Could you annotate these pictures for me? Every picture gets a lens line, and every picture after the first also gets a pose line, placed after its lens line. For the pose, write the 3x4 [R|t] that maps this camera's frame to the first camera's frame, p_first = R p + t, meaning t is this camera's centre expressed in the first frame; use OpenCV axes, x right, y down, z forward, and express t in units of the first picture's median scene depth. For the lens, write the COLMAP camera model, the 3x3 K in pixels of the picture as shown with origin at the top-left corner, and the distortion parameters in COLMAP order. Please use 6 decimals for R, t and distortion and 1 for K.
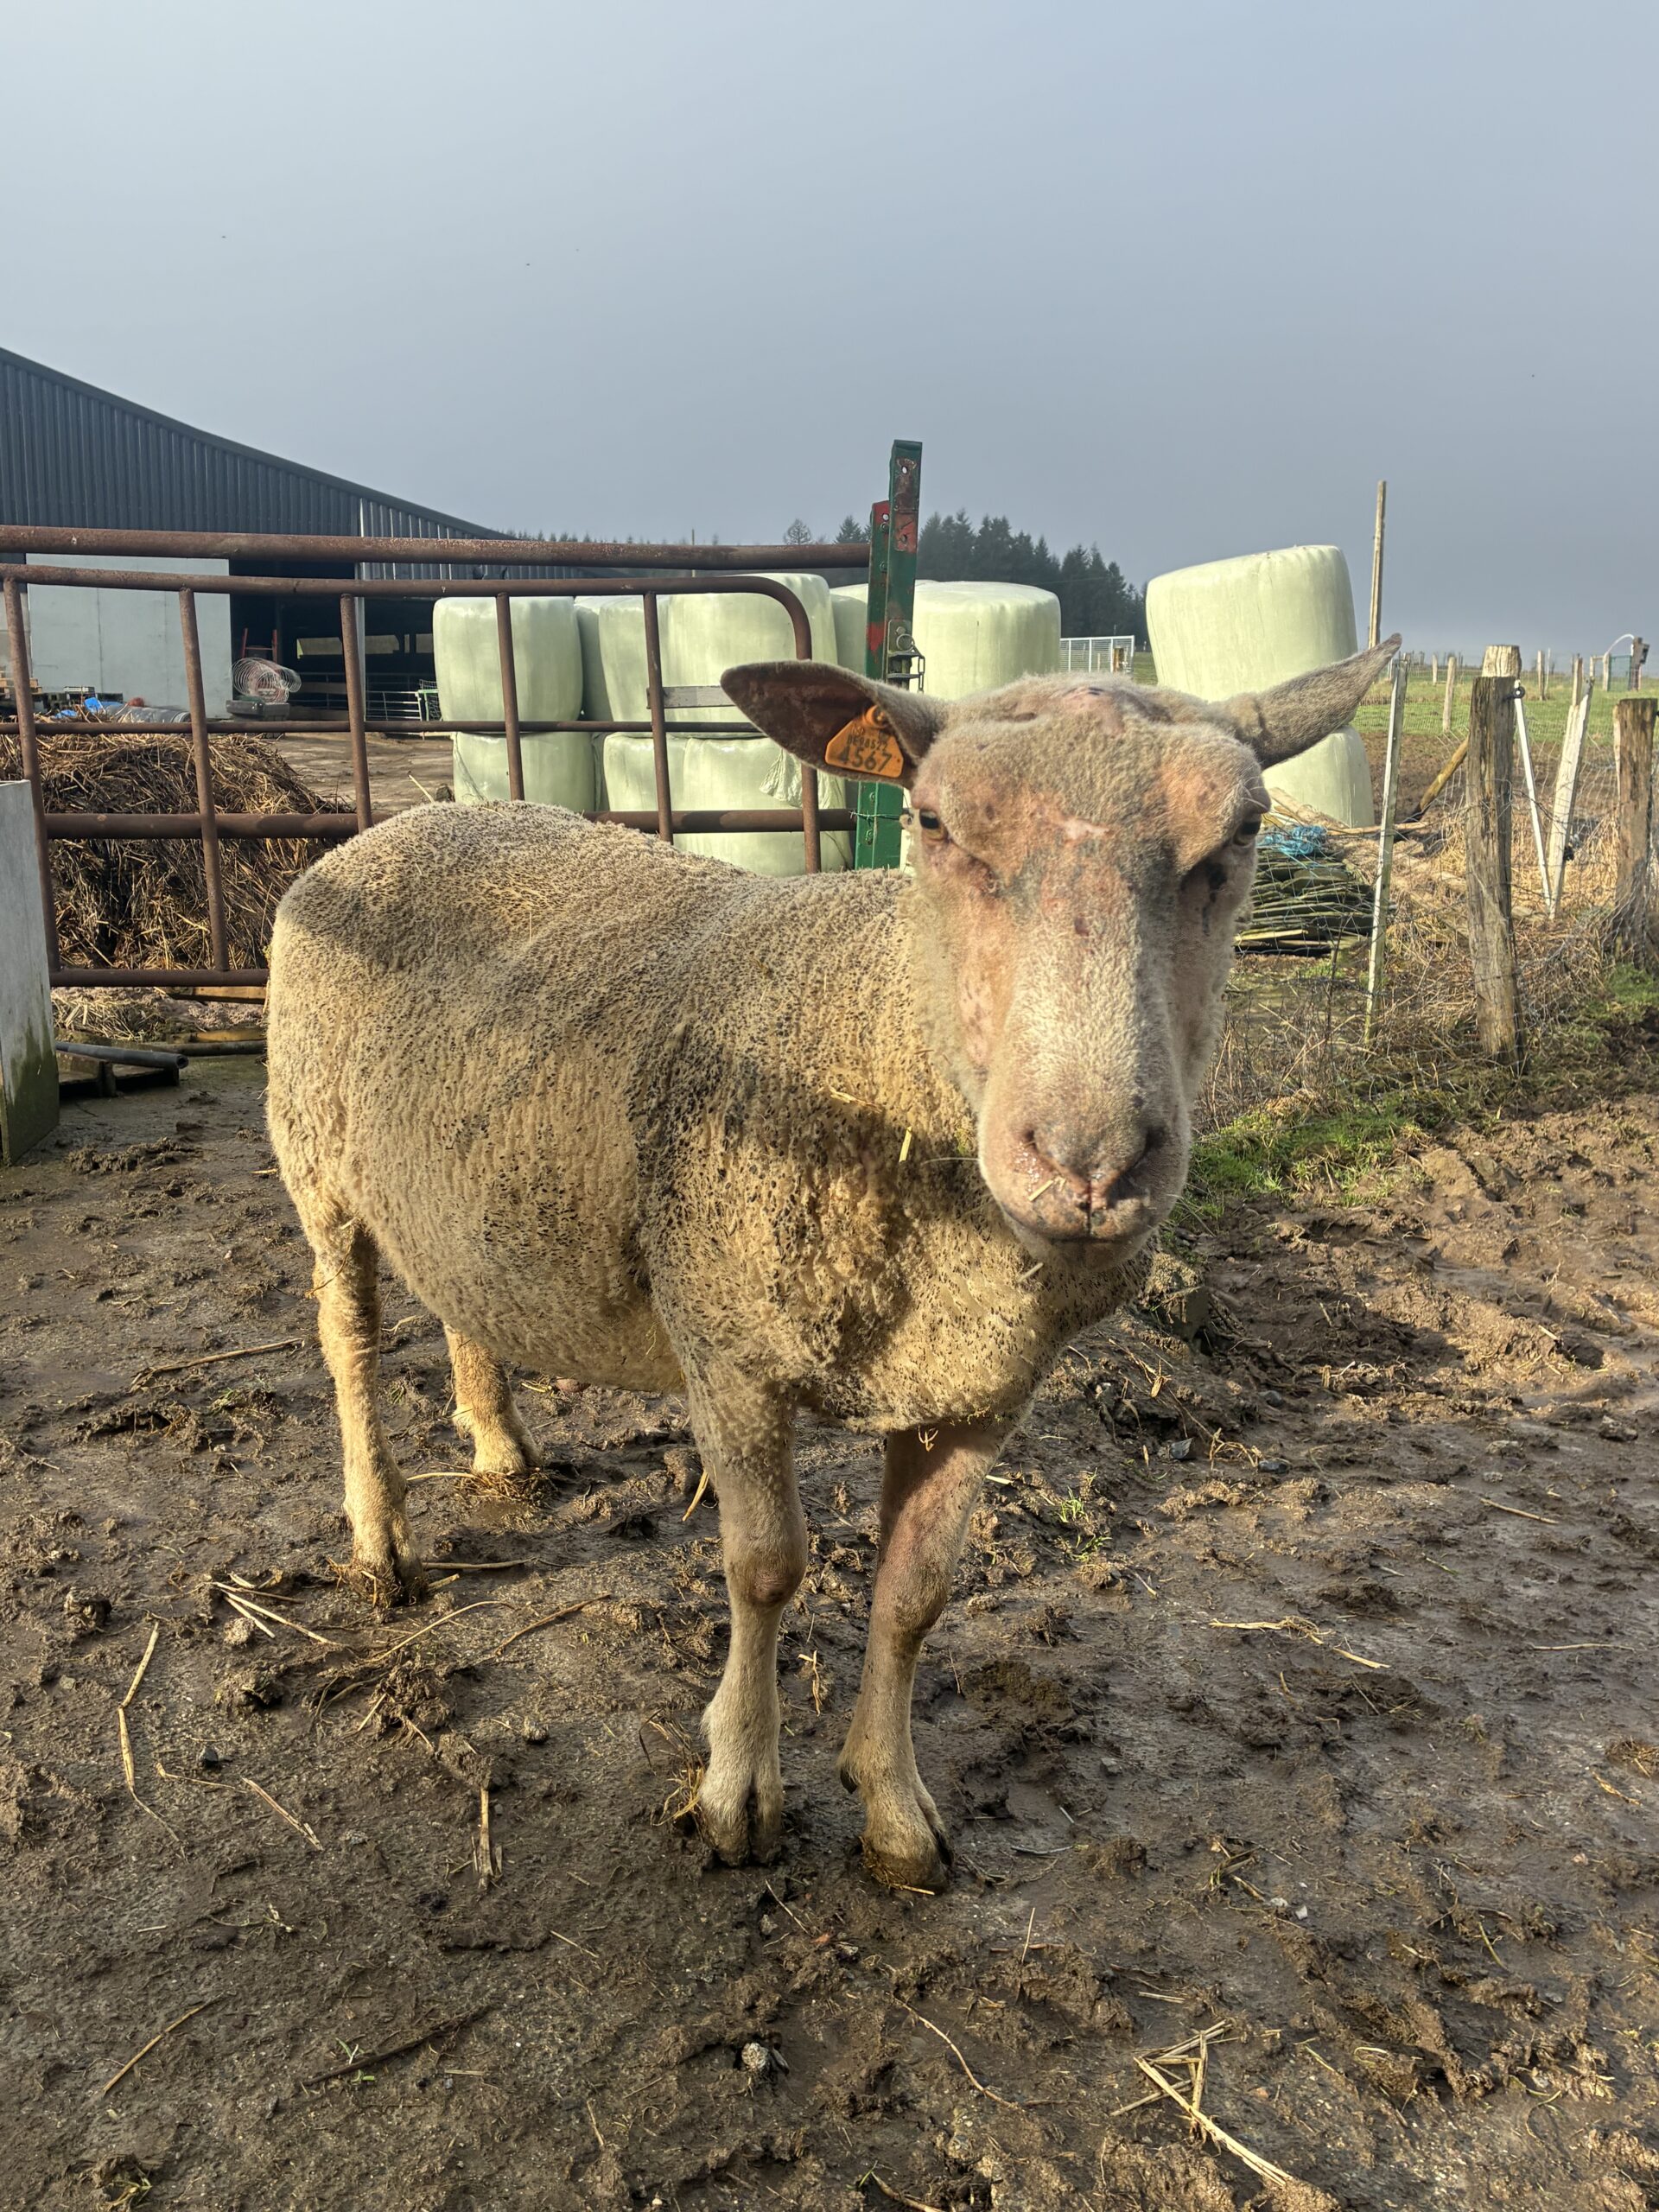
lens RADIAL K [[1934.8, 0, 829.9], [0, 1934.8, 1107.1], [0, 0, 1]] dist [0.000461, 0.000193]
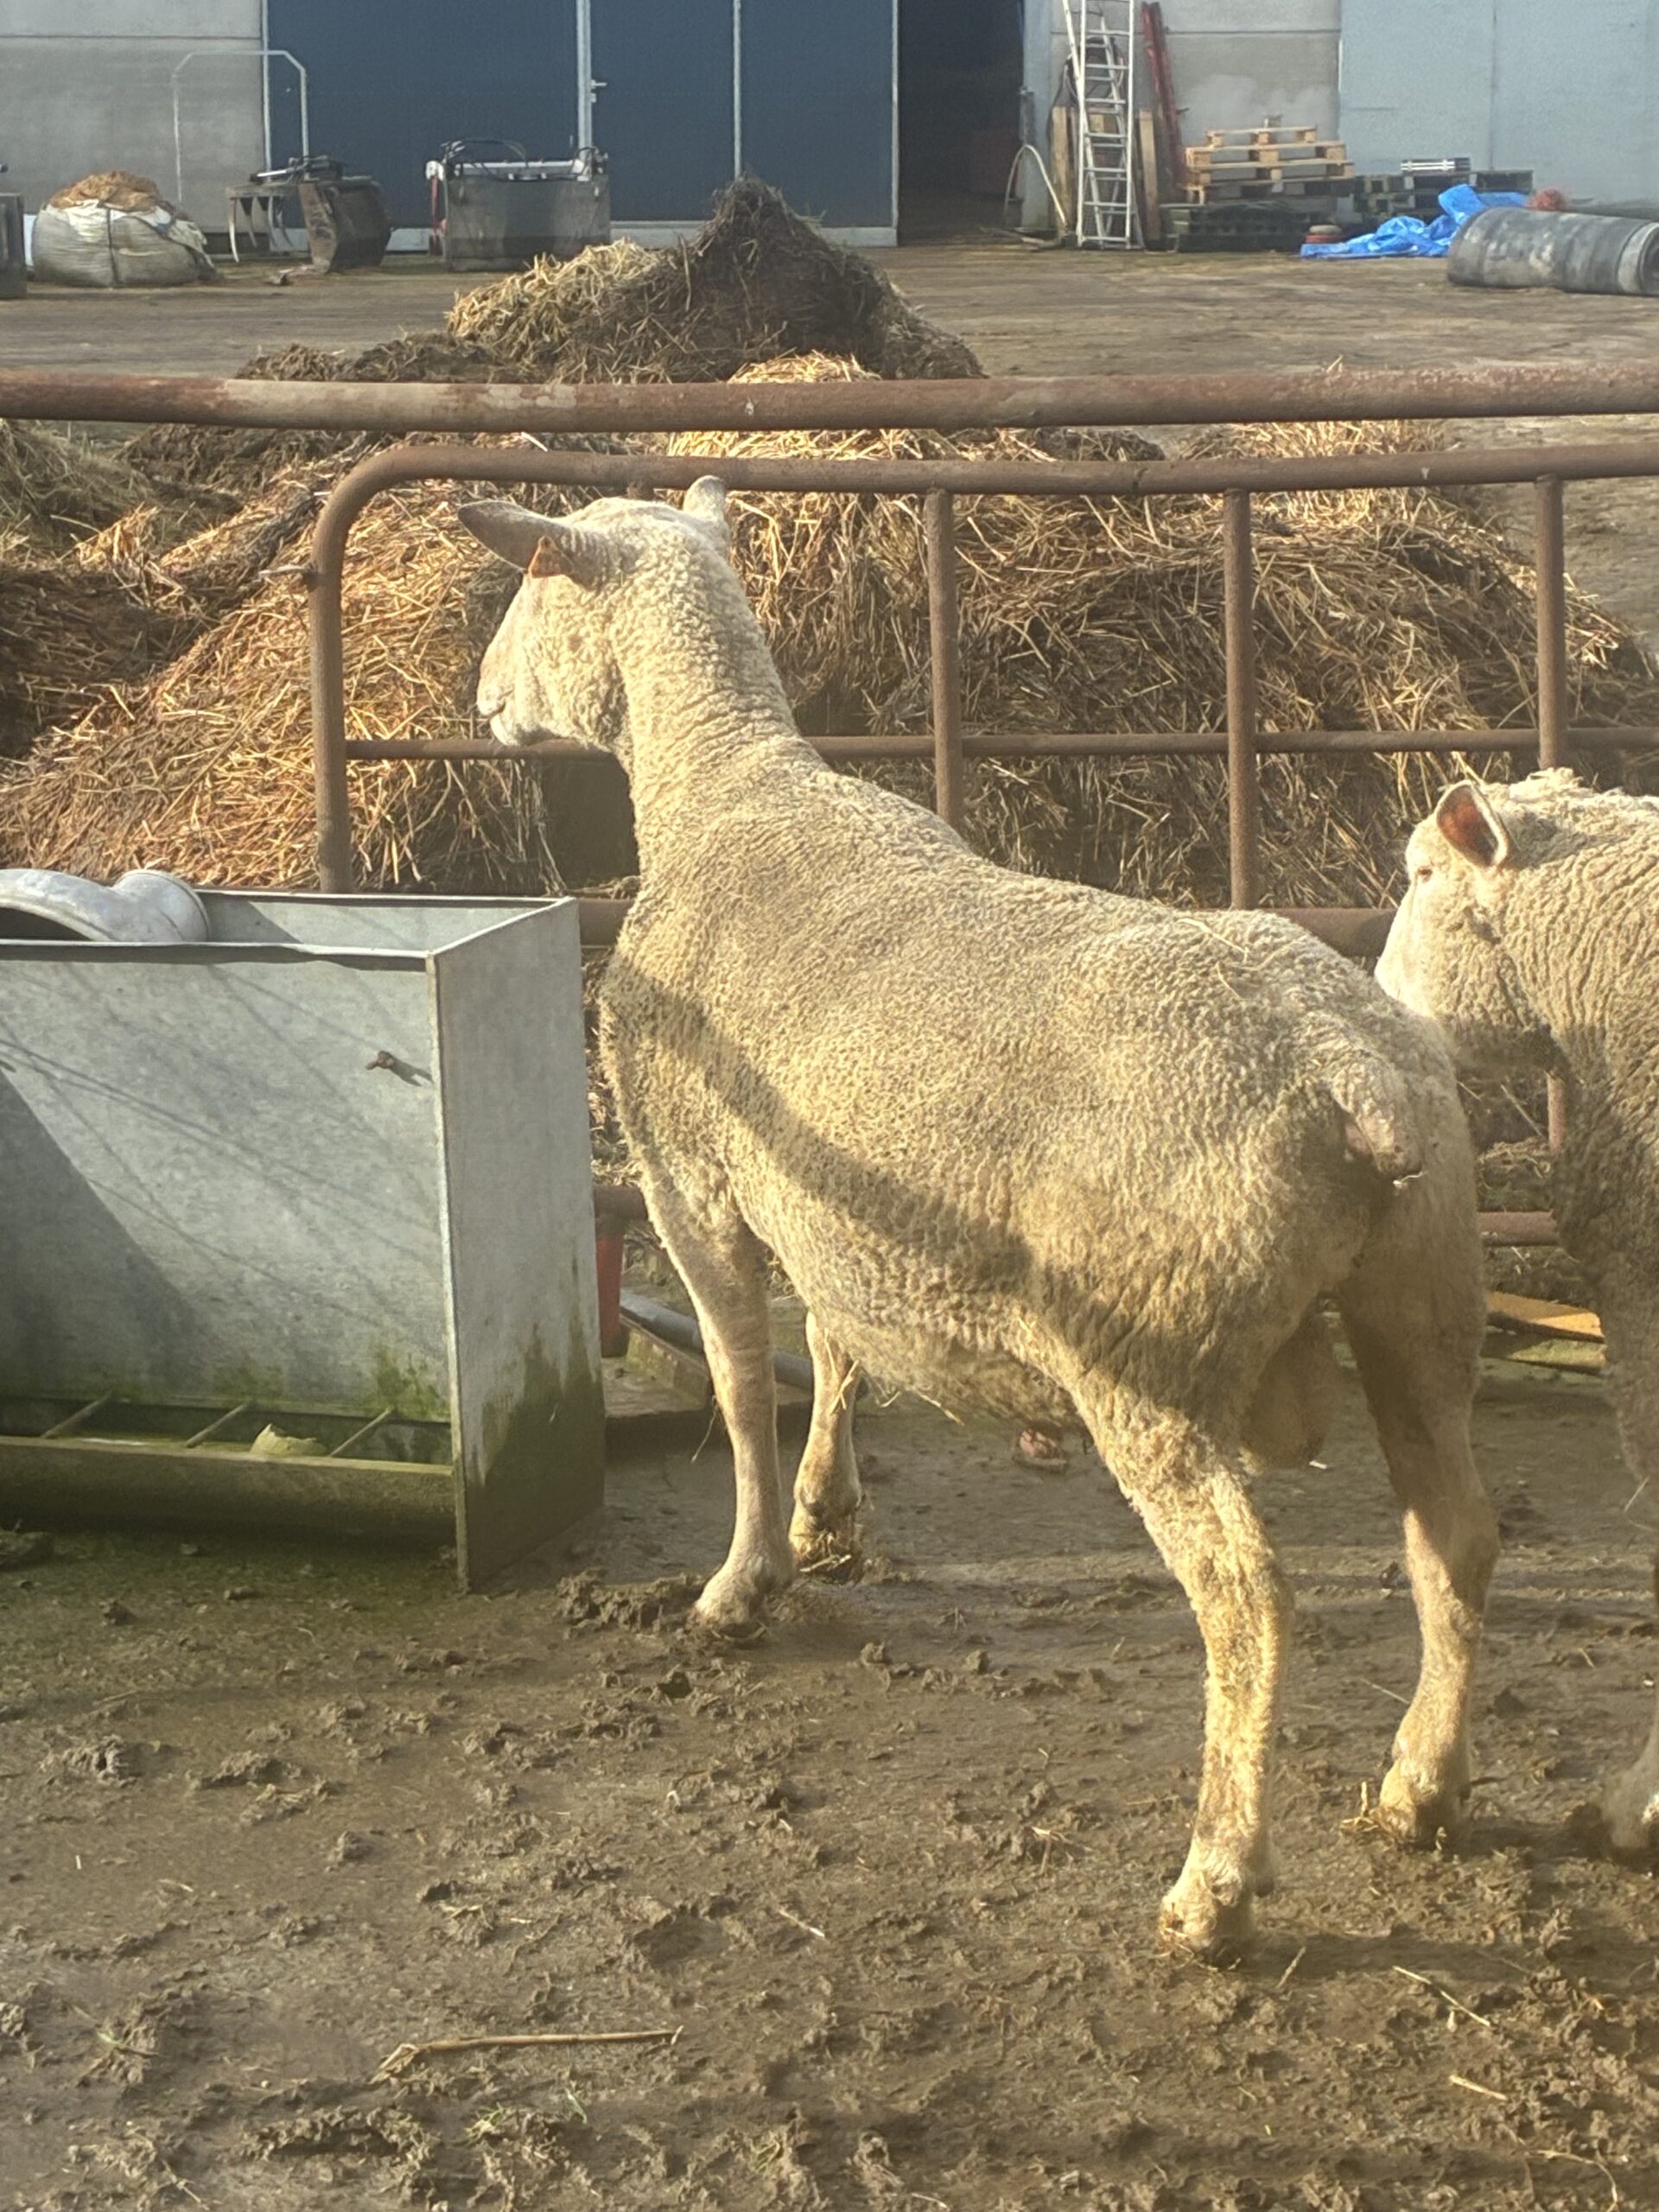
lens RADIAL K [[5087.1, 0, 829.7], [0, 5087.1, 1105.5], [0, 0, 1]] dist [0.130432, 0.000000]
pose [[0.868834, 0.072057, -0.489831, 0.396415], [-0.071105, 0.997257, 0.020579, -0.151758], [0.489970, 0.016950, 0.871574, -0.261559]]
